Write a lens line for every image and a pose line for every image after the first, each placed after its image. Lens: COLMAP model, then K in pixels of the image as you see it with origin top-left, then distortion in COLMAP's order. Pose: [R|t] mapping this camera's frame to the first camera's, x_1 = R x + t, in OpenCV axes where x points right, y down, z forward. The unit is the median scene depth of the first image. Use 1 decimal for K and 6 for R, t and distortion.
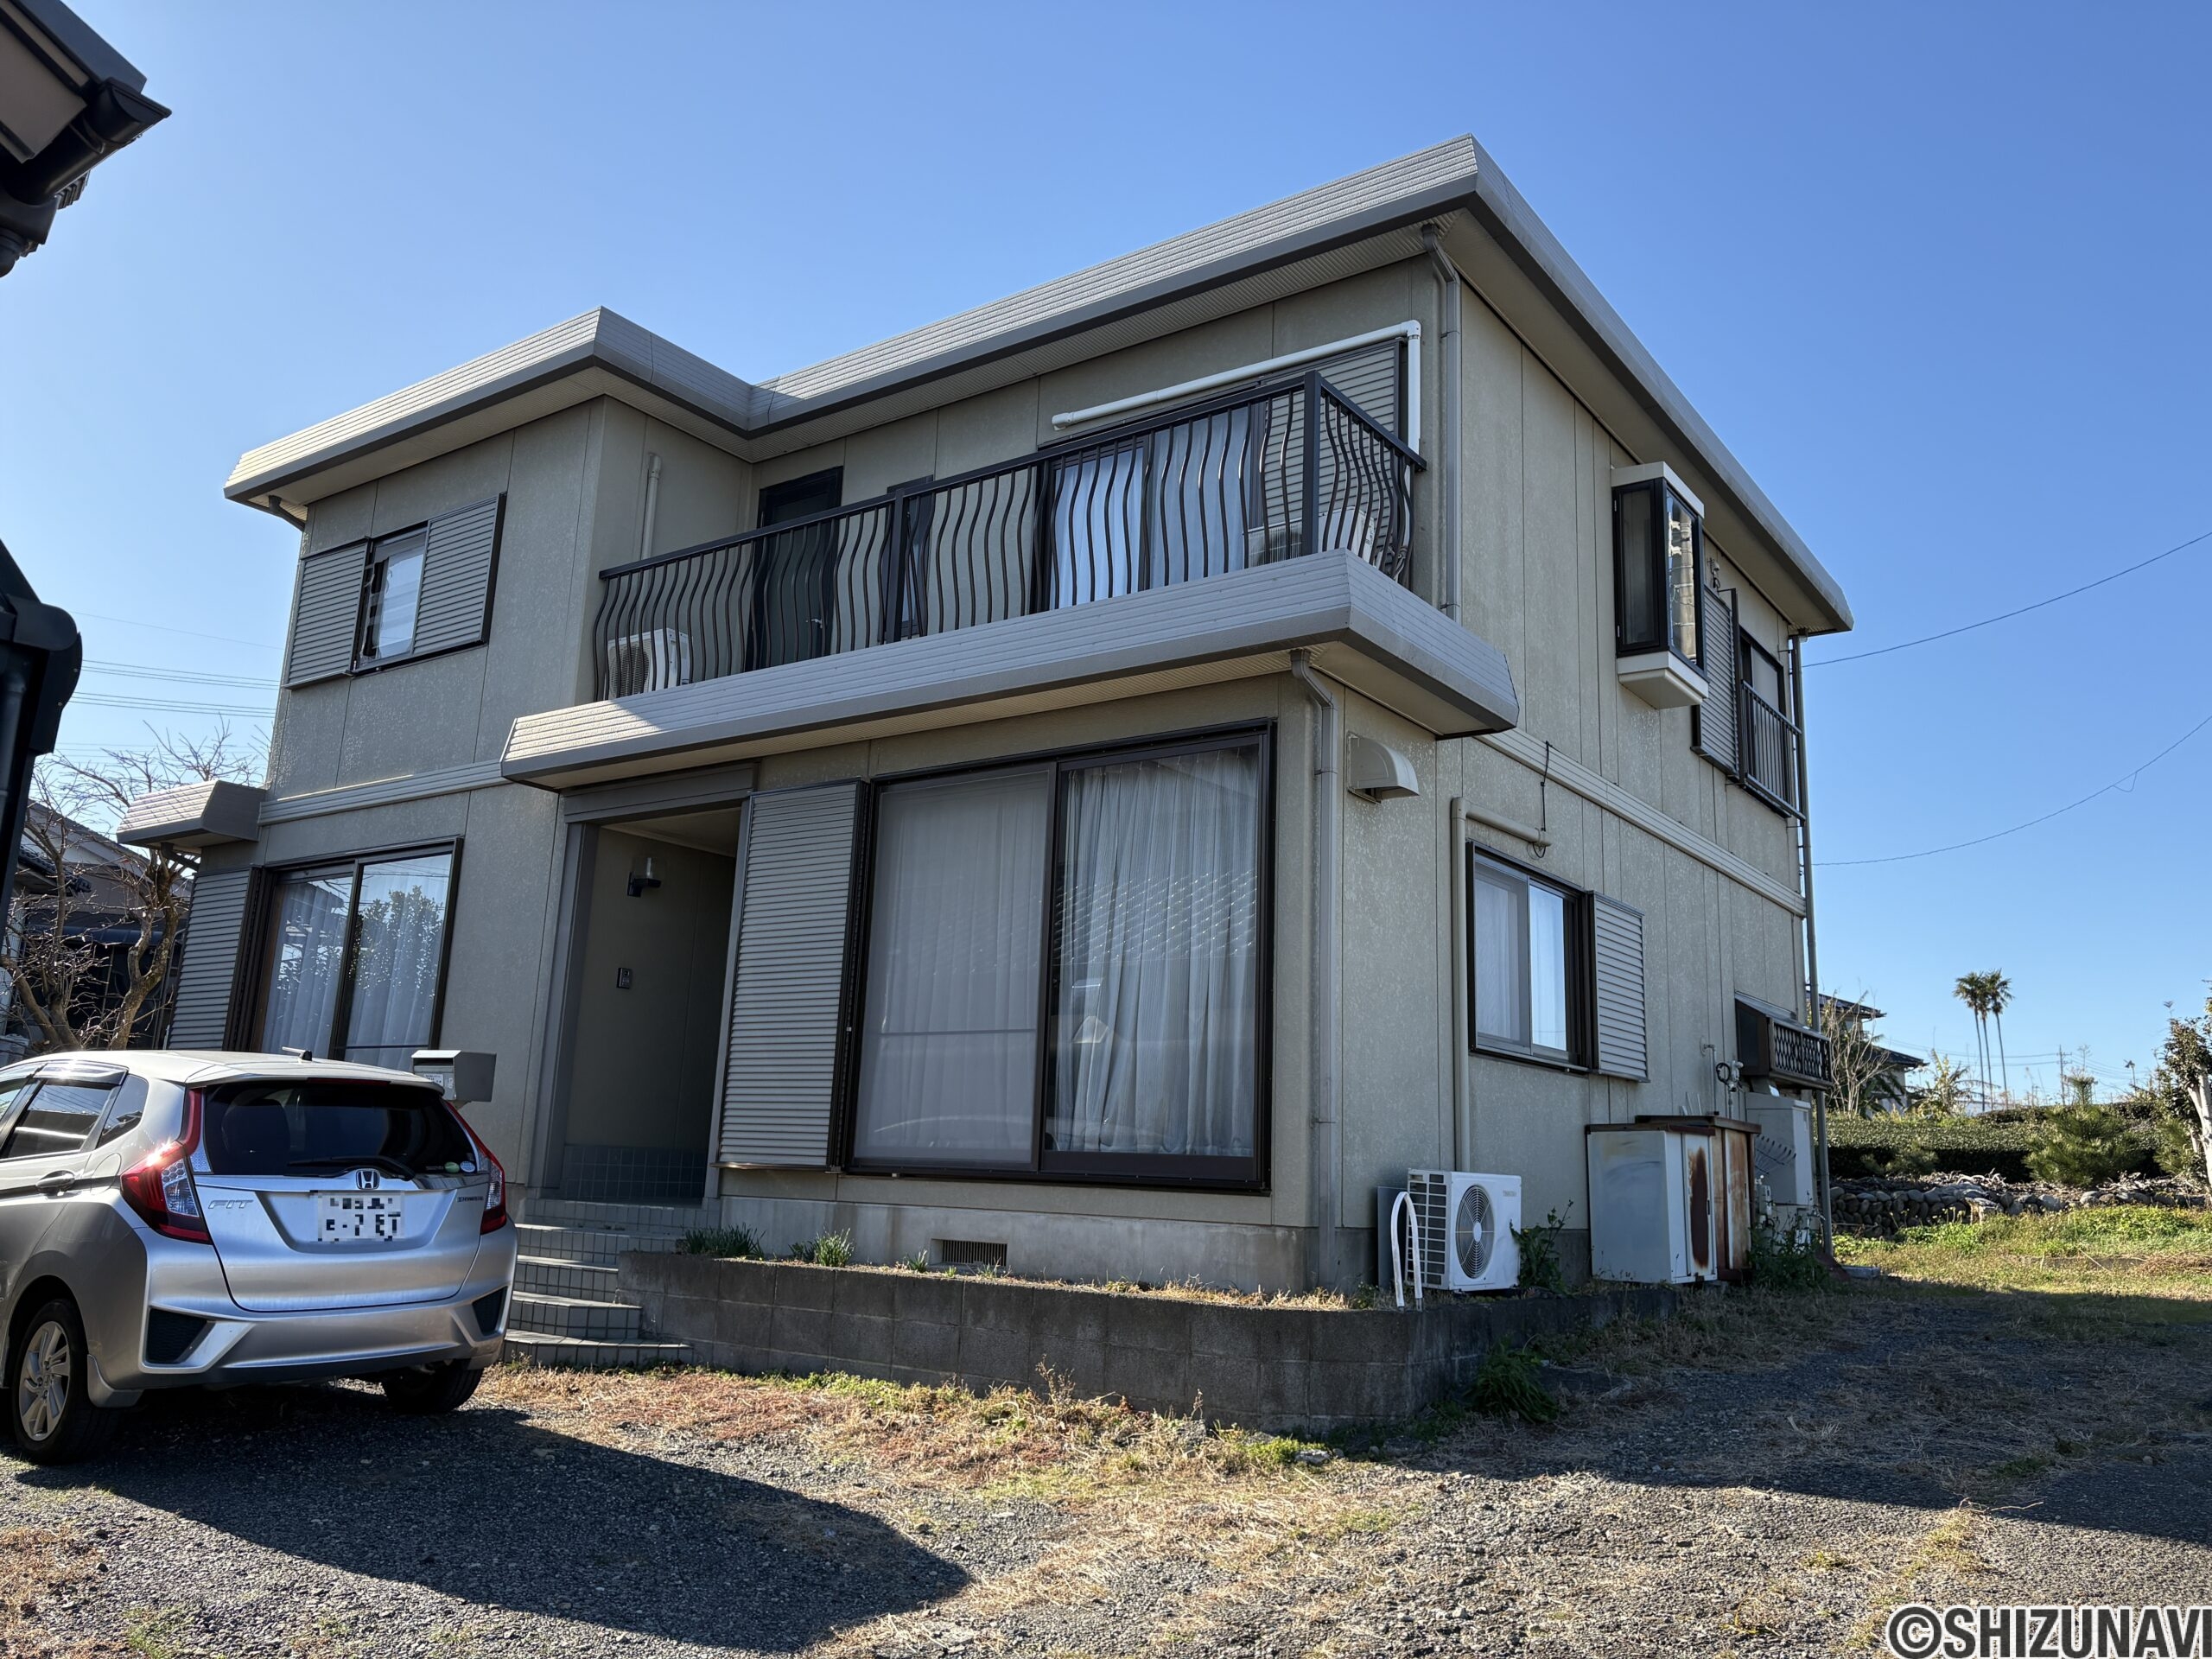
lens RADIAL K [[1661.4, 0, 1106.0], [0, 1661.4, 829.5], [0, 0, 1]] dist [0.017528, -0.004735]
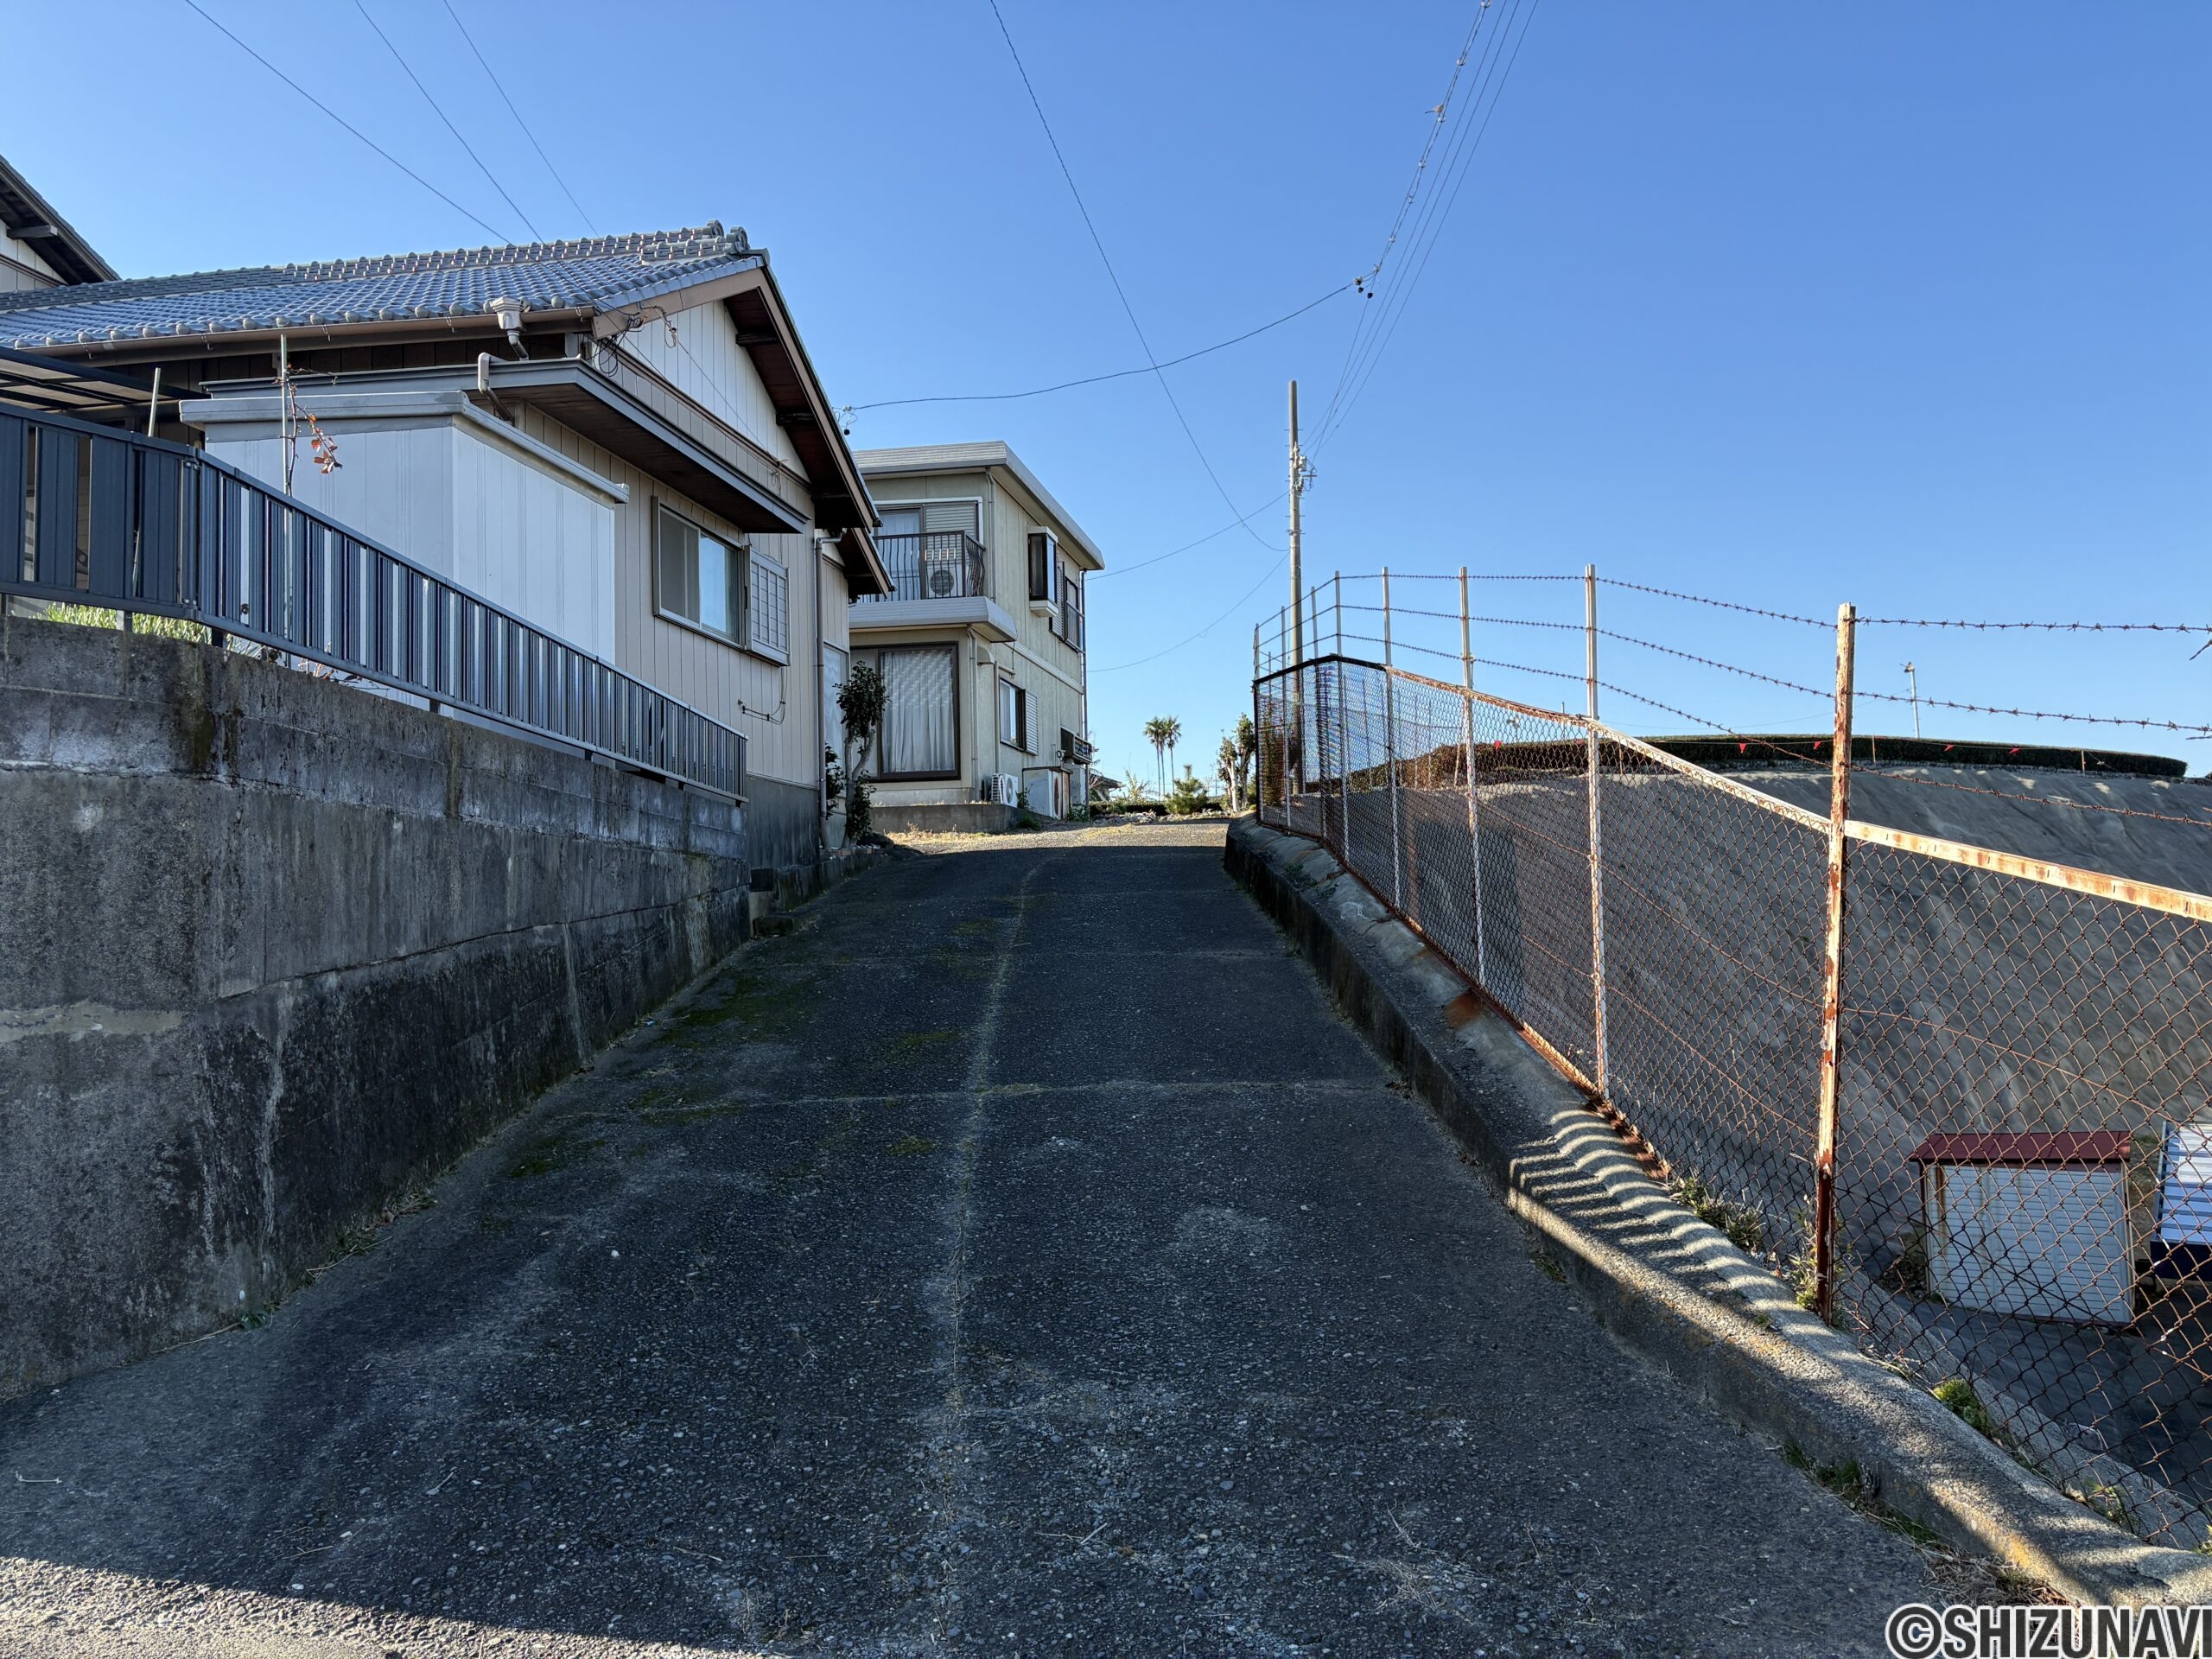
lens RADIAL K [[1661.4, 0, 1106.0], [0, 1661.4, 829.5], [0, 0, 1]] dist [0.017528, -0.004735]
pose [[0.902921, -0.027774, 0.428908, -0.730900], [-0.037894, 0.988880, 0.143808, -0.126157], [-0.428132, -0.146100, 0.891828, -1.477133]]
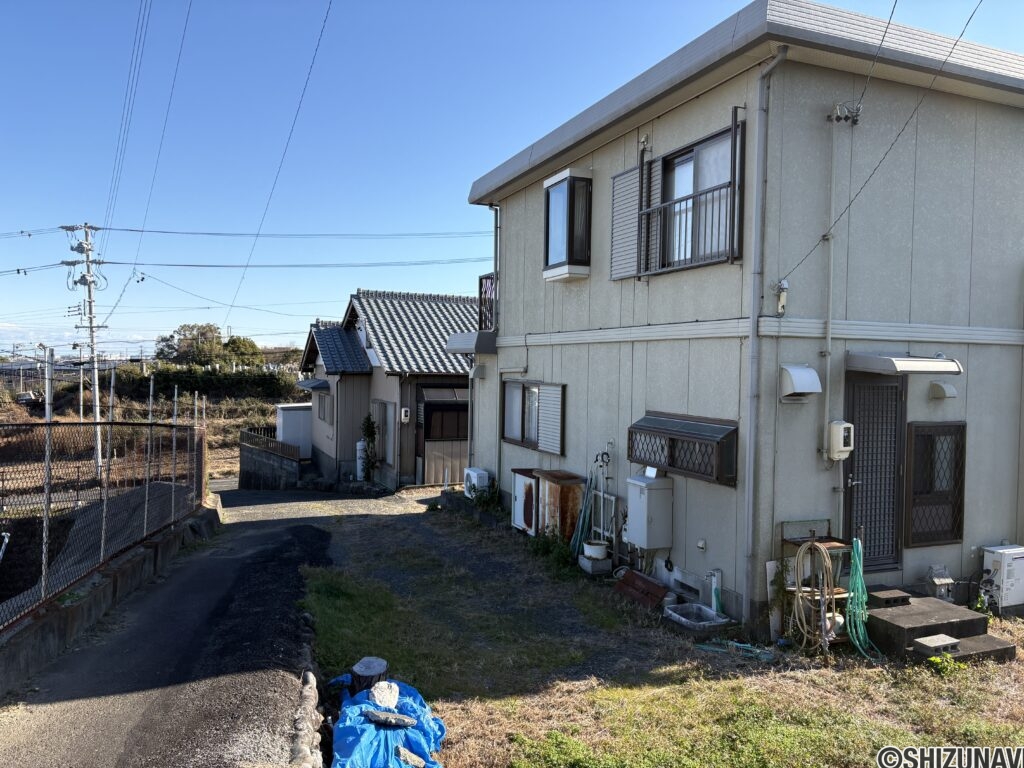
lens RADIAL K [[769.1, 0, 512.0], [0, 769.1, 384.0], [0, 0, 1]] dist [0.017528, -0.004735]
pose [[-0.527230, -0.024933, -0.849356, 1.162259], [0.139922, 0.983377, -0.115723, 0.154450], [0.838123, -0.179856, -0.514977, 1.385038]]
